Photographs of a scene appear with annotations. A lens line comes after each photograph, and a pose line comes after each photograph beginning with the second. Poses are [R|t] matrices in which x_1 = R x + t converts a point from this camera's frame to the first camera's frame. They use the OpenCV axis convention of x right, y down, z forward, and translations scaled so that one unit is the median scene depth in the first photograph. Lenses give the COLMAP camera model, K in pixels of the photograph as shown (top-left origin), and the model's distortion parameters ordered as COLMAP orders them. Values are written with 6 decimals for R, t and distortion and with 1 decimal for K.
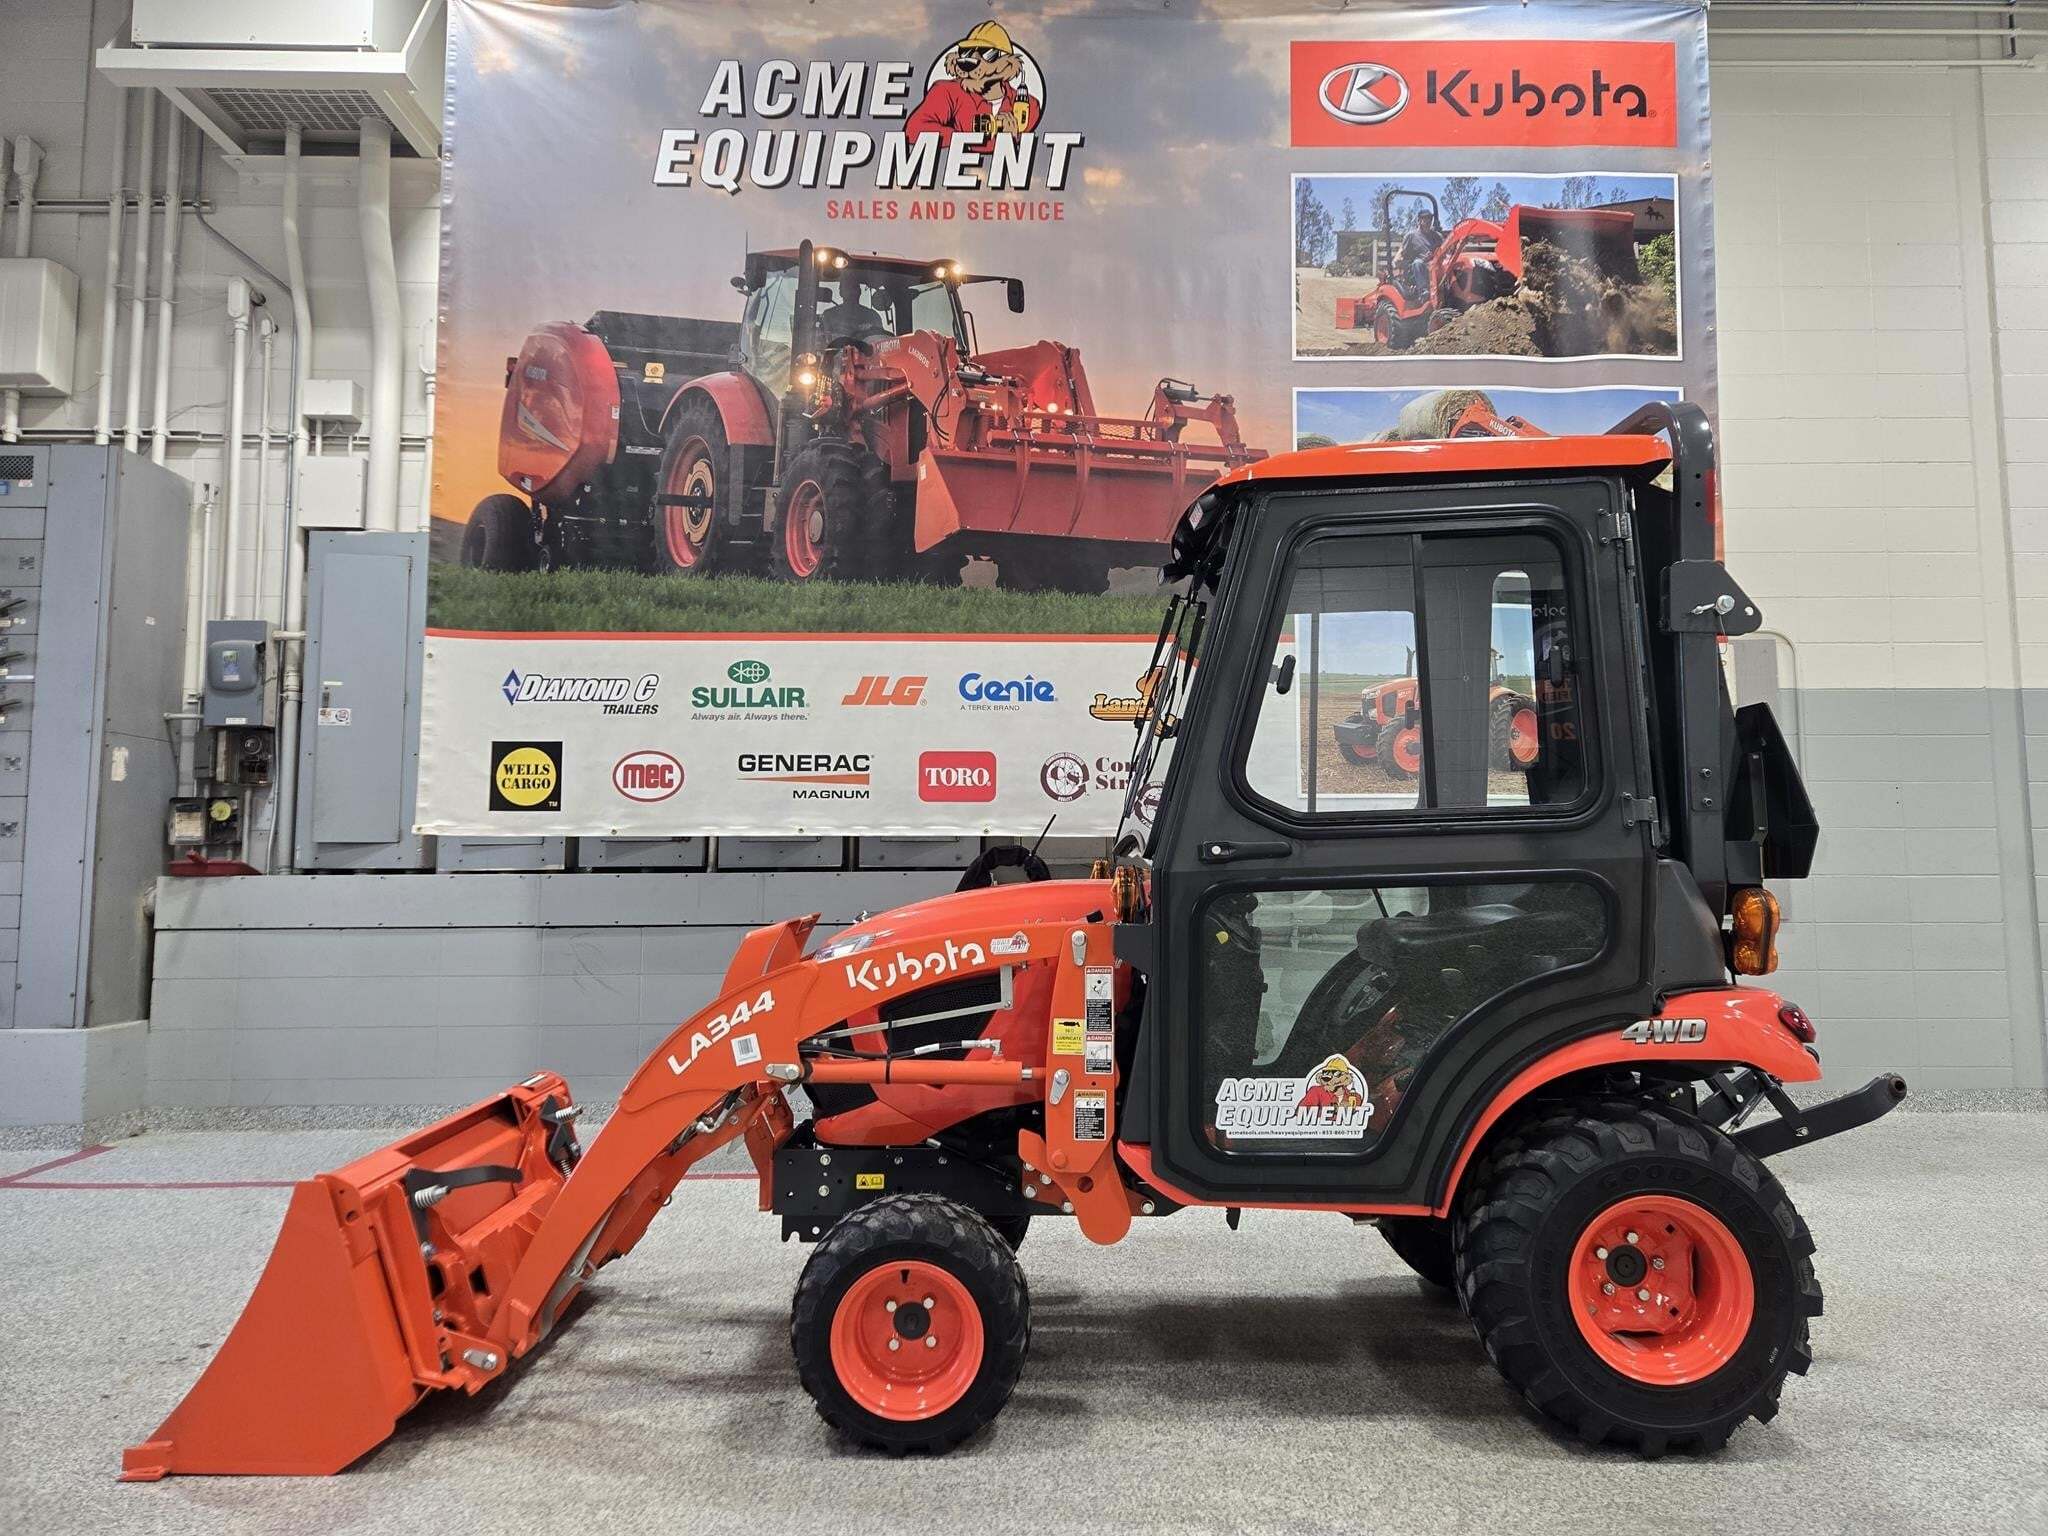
lens RADIAL K [[1280.8, 0, 1024.0], [0, 1280.8, 768.0], [0, 0, 1]] dist [0.072749, -0.048484]
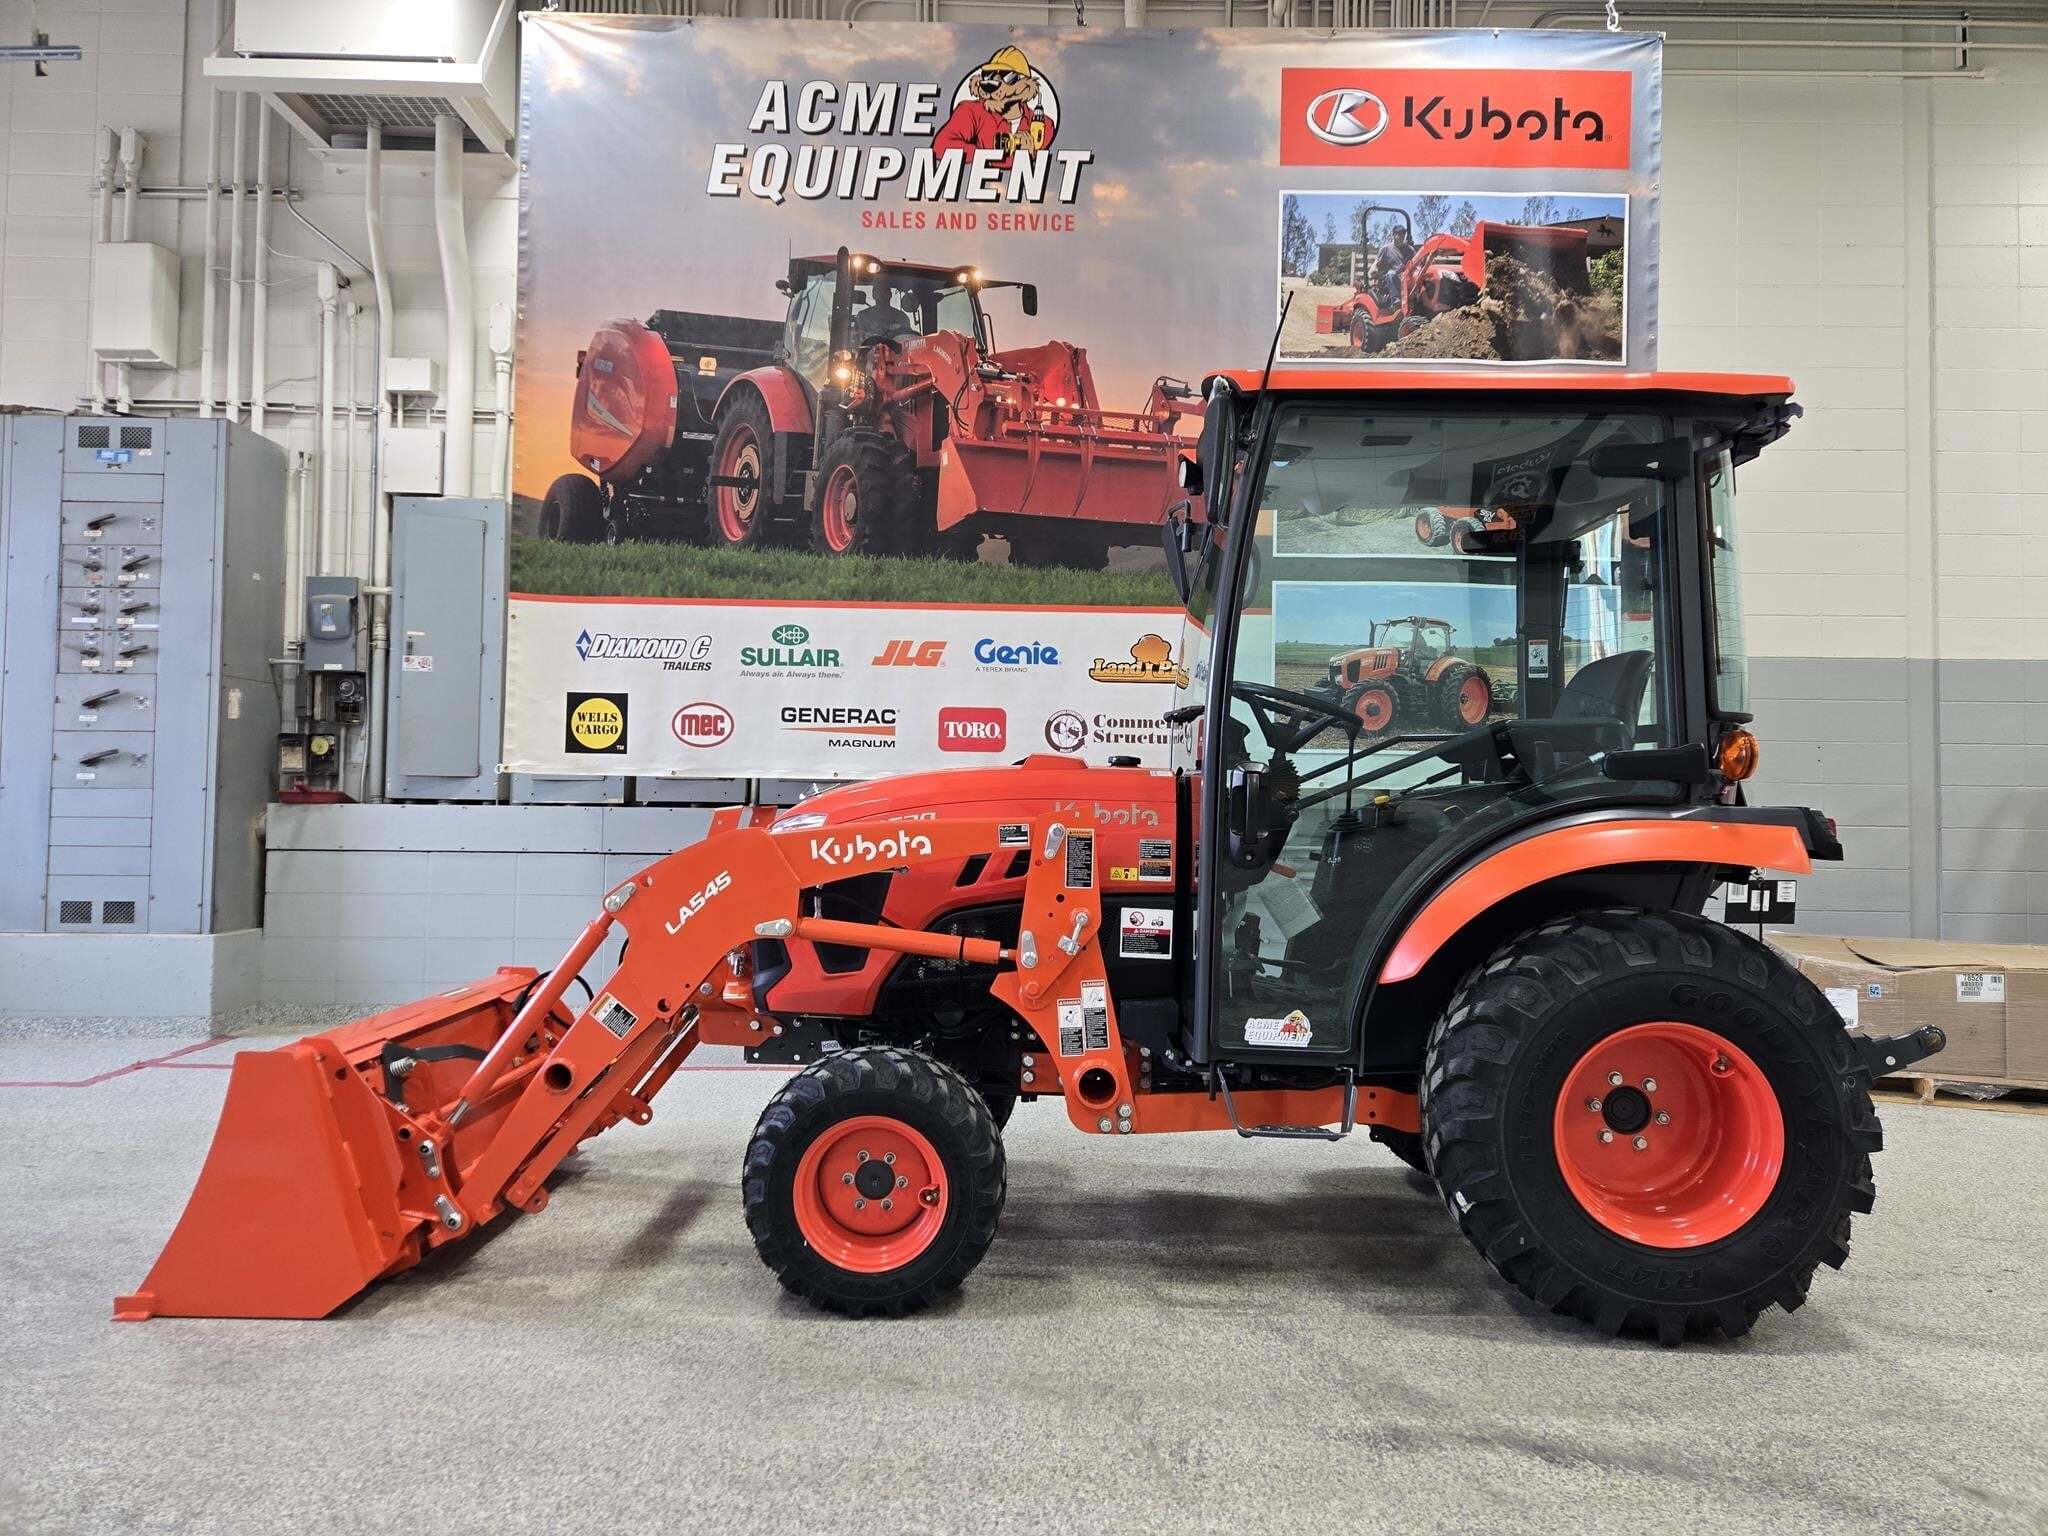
lens RADIAL K [[1280.8, 0, 1024.0], [0, 1280.8, 768.0], [0, 0, 1]] dist [0.072749, -0.048484]
pose [[0.999830, 0.015471, -0.010026, 0.005998], [-0.014926, 0.998521, 0.052279, -0.019006], [0.010820, -0.052121, 0.998582, -0.137174]]
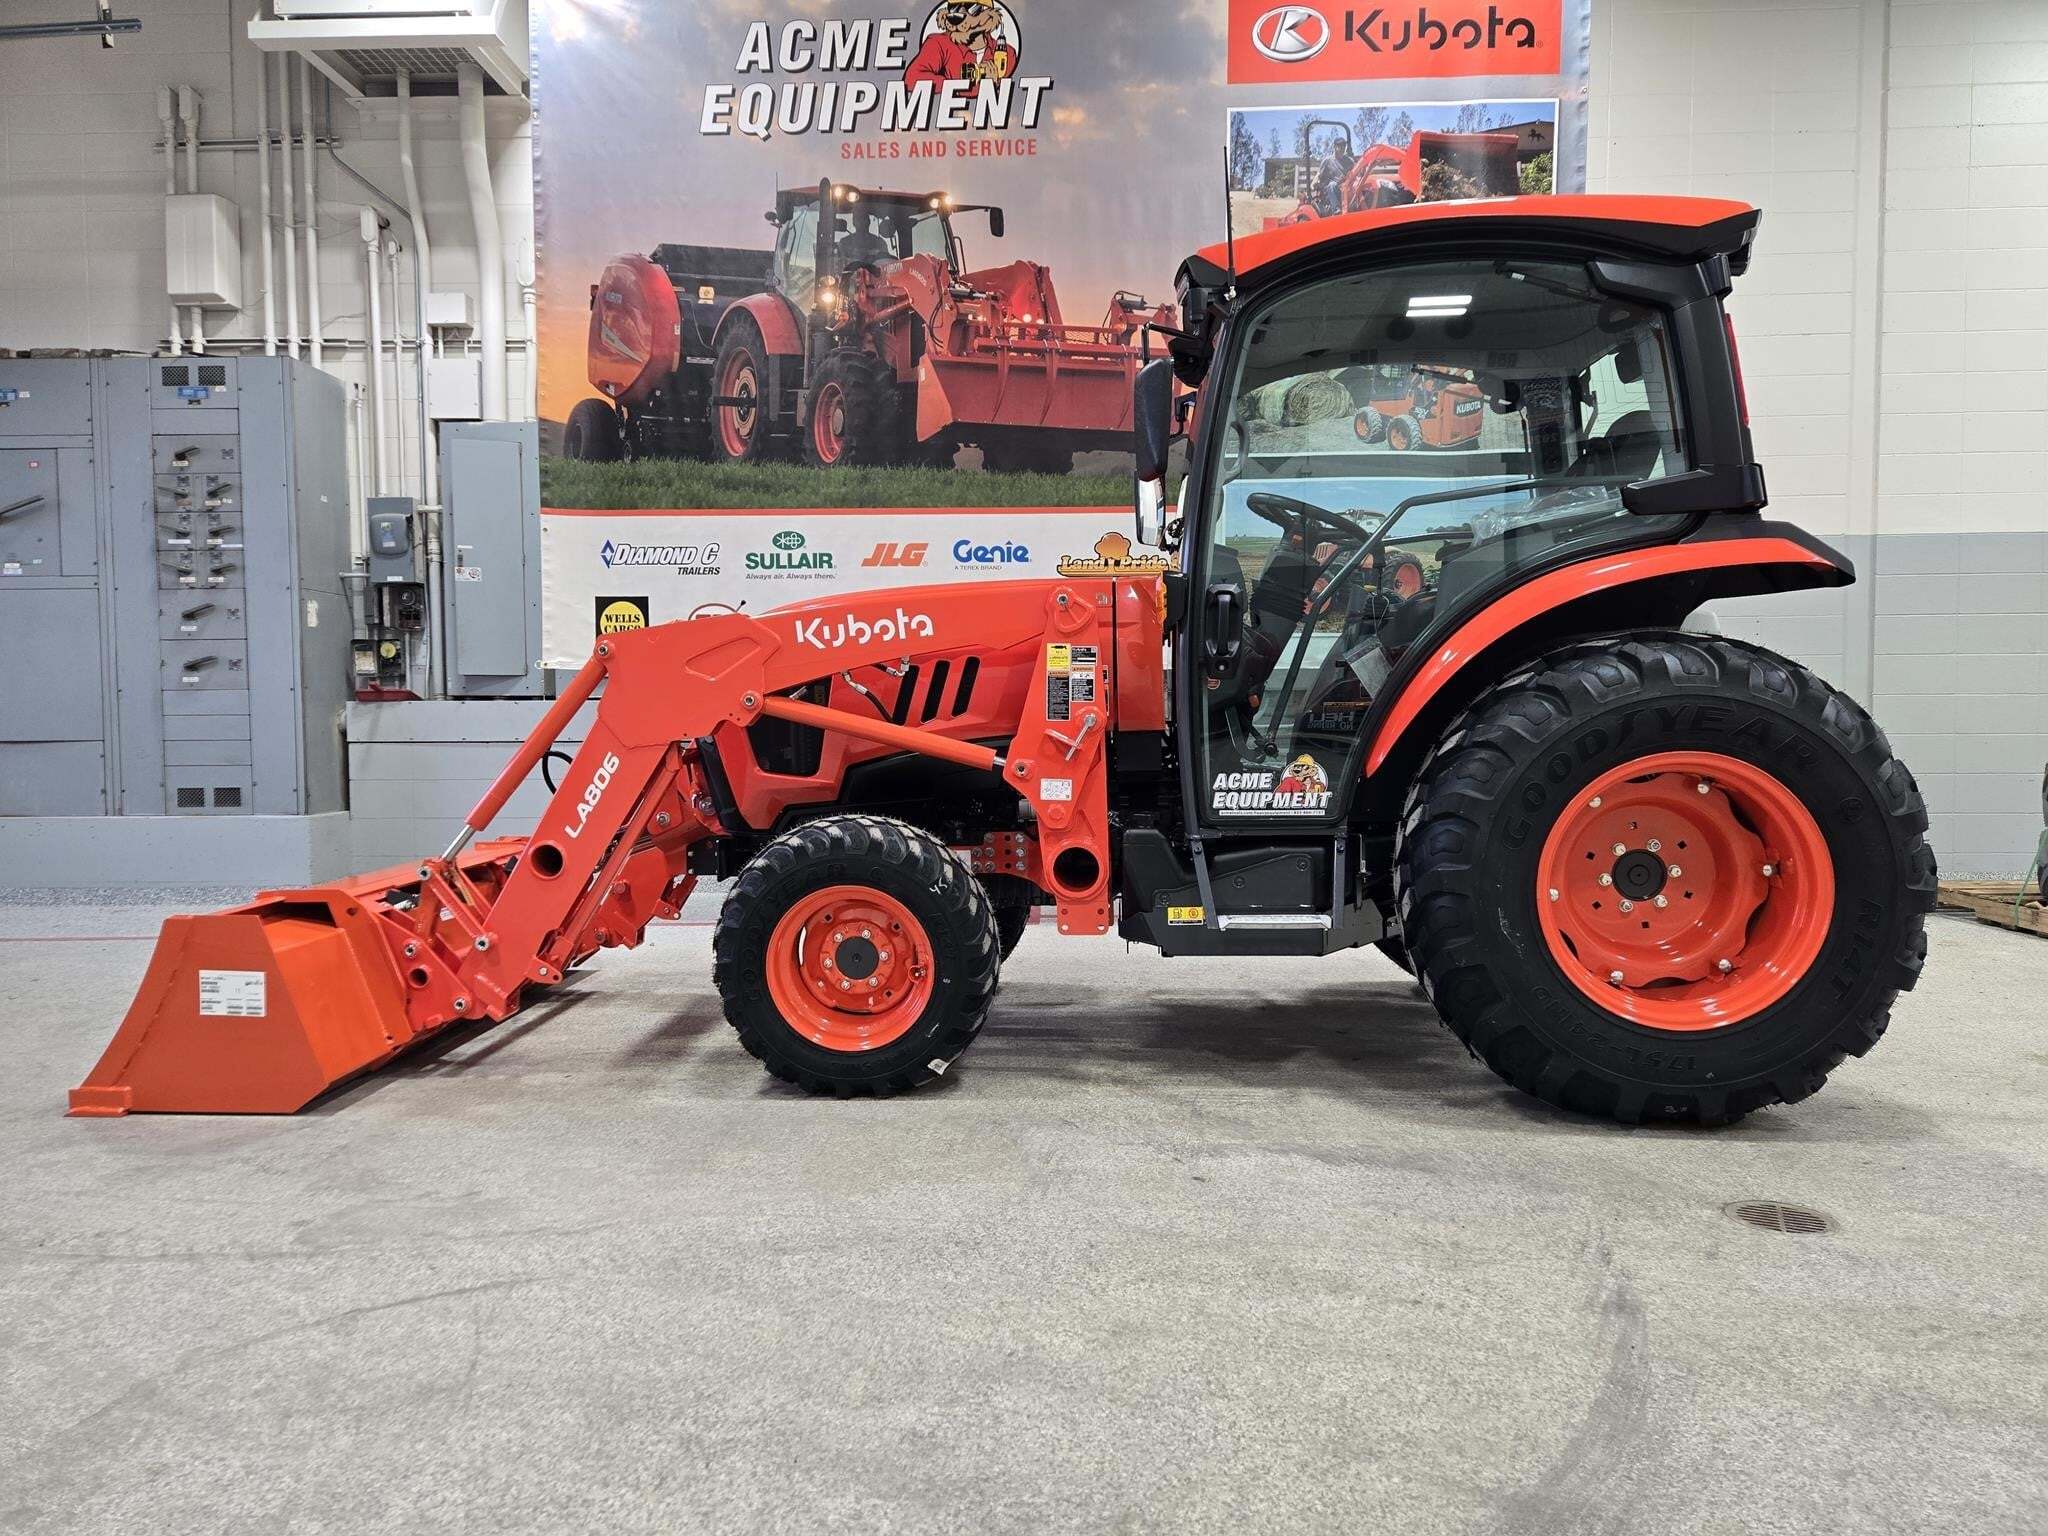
lens RADIAL K [[1280.8, 0, 1024.0], [0, 1280.8, 768.0], [0, 0, 1]] dist [0.072749, -0.048484]
pose [[0.998184, 0.000474, -0.060229, 0.092228], [0.007154, 0.991957, 0.126373, -0.010375], [0.059805, -0.126574, 0.990153, -0.266799]]
